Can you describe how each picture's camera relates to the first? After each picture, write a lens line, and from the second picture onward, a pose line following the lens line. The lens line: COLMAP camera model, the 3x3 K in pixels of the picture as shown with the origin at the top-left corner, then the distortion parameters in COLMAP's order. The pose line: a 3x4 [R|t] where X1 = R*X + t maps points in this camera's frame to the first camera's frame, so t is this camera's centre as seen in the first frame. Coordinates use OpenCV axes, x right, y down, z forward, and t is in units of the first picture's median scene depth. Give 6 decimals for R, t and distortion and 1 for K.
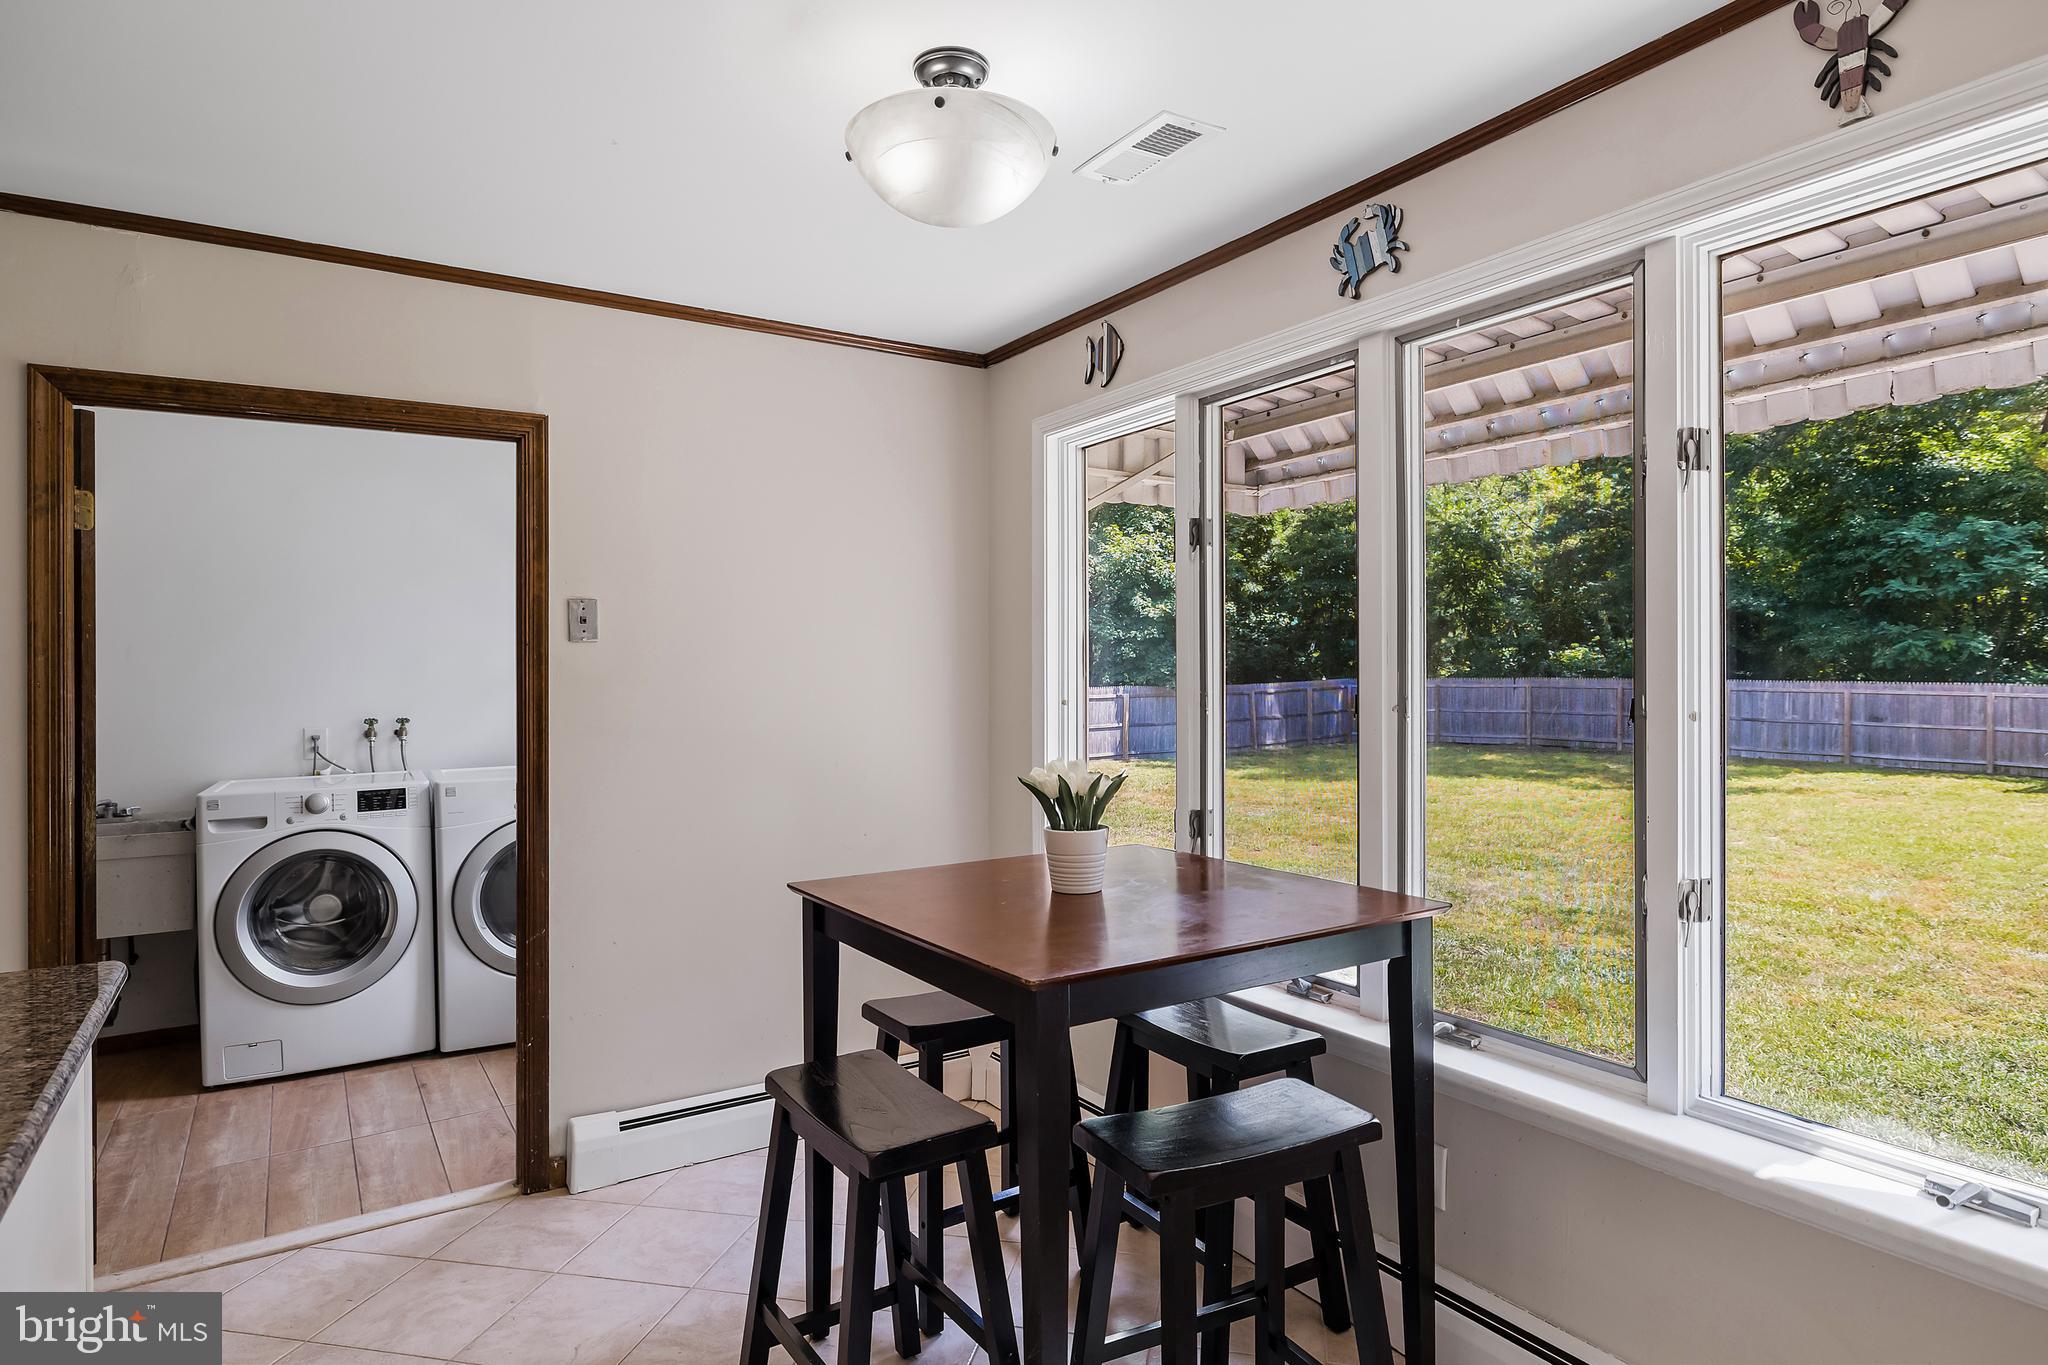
lens RADIAL K [[1152.8, 0, 1024.0], [0, 1152.8, 682.5], [0, 0, 1]] dist [0.005405, 0.000576]
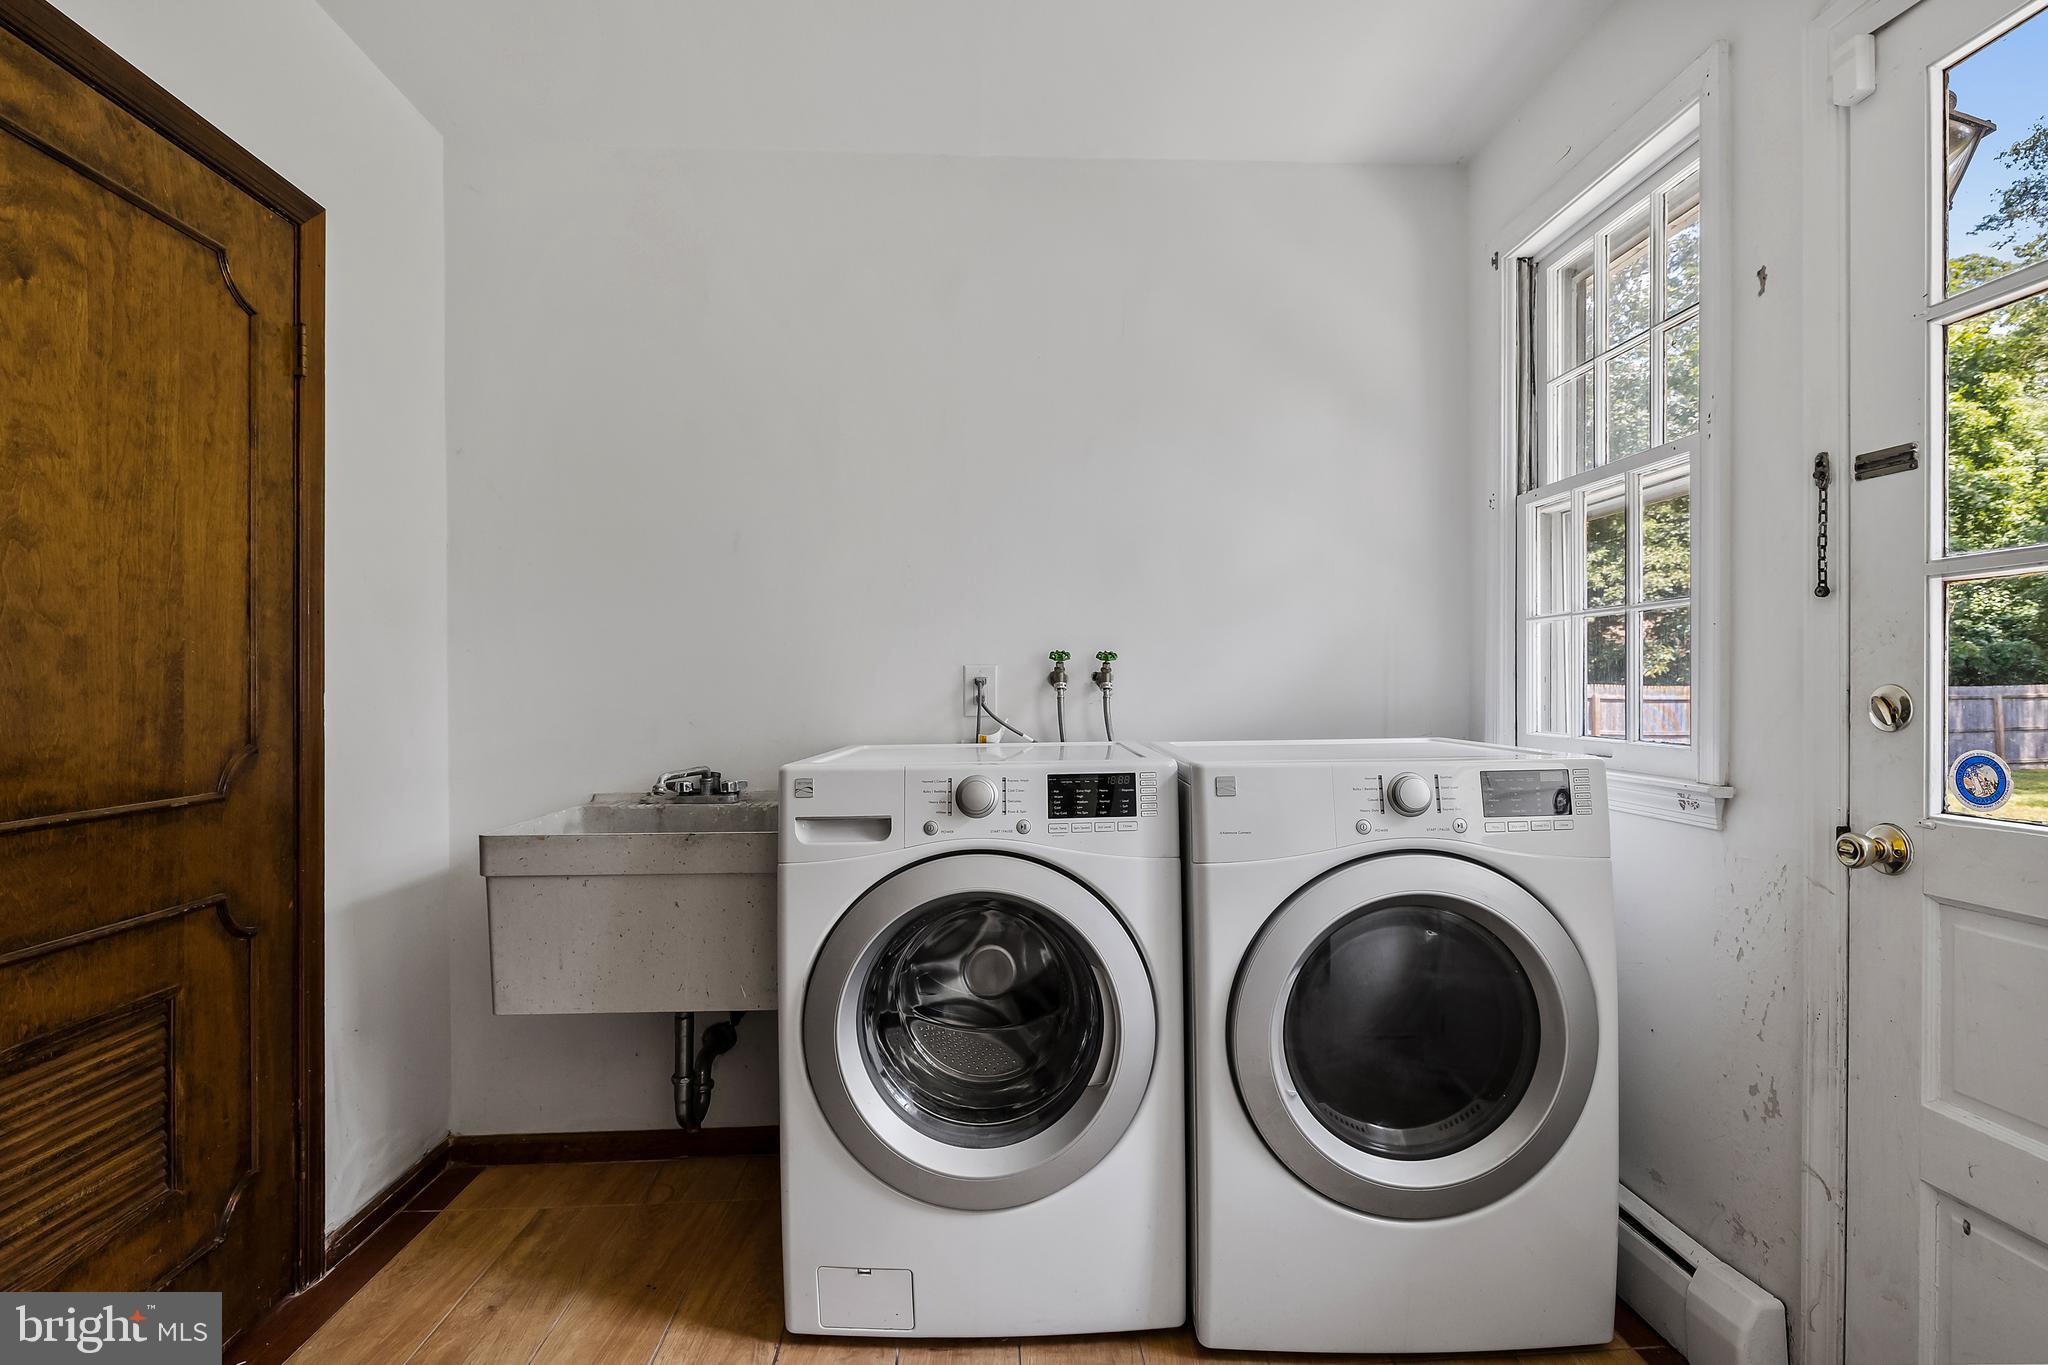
lens RADIAL K [[953.1, 0, 1027.9], [0, 953.1, 688.9], [0, 0, 1]] dist [-0.000661, -0.000082]
pose [[0.871177, 0.006243, -0.490930, -0.388010], [-0.007953, 0.999967, -0.001396, 0.058766], [0.490905, 0.005121, 0.871198, 0.646887]]
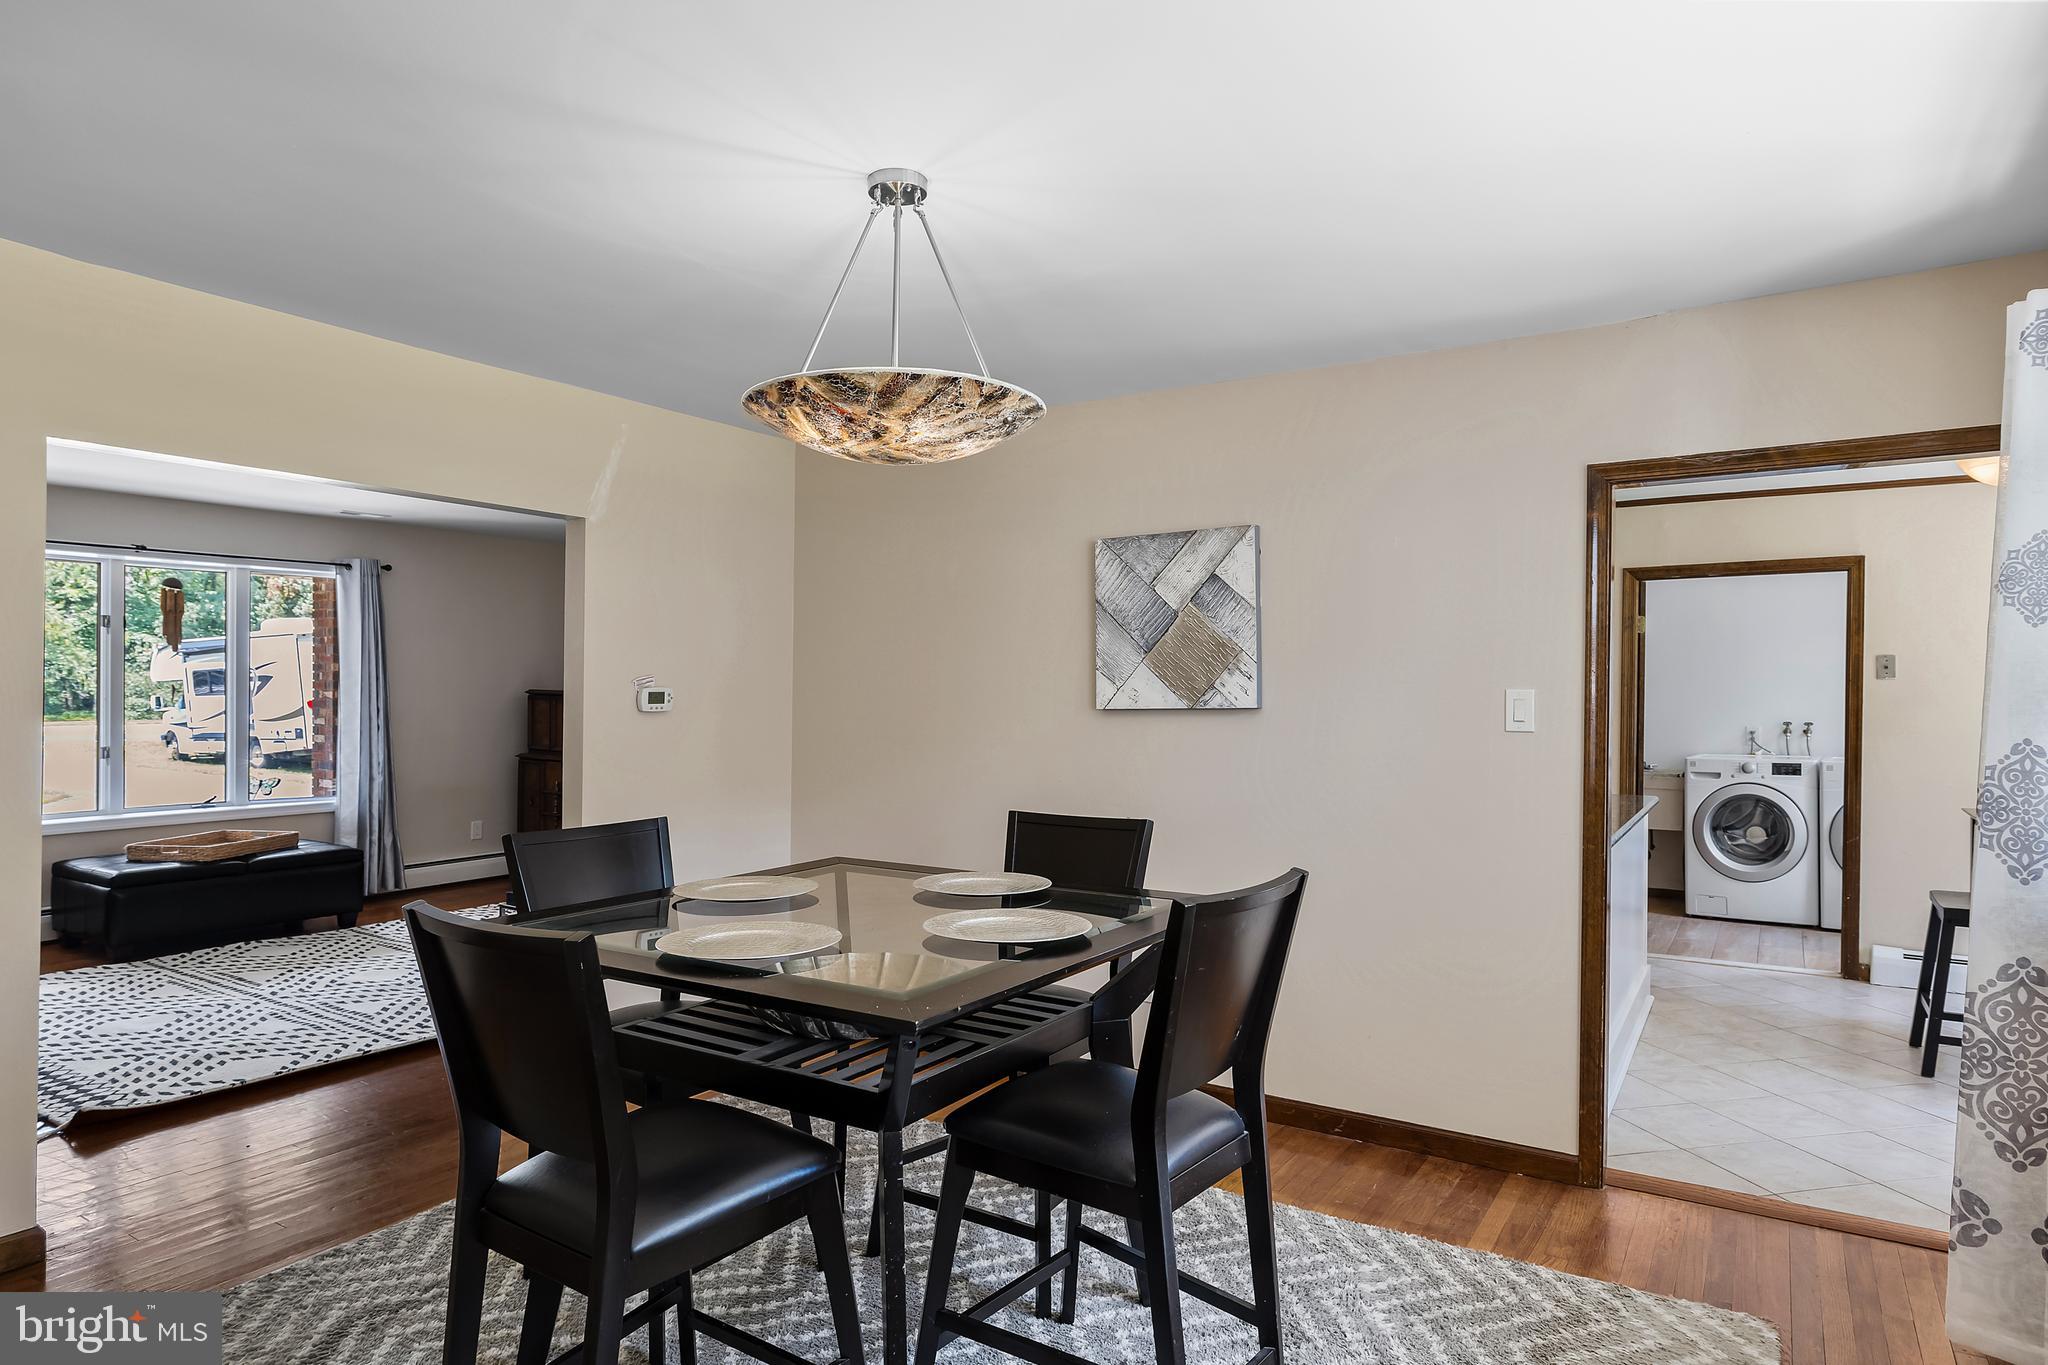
lens RADIAL K [[1148.8, 0, 1034.4], [0, 1148.8, 692.2], [0, 0, 1]] dist [0.000025, -0.000862]
pose [[0.411992, 0.012005, -0.911108, 0.524602], [-0.014563, 0.999872, 0.006590, -0.006206], [0.911071, 0.010554, 0.412114, -0.702429]]
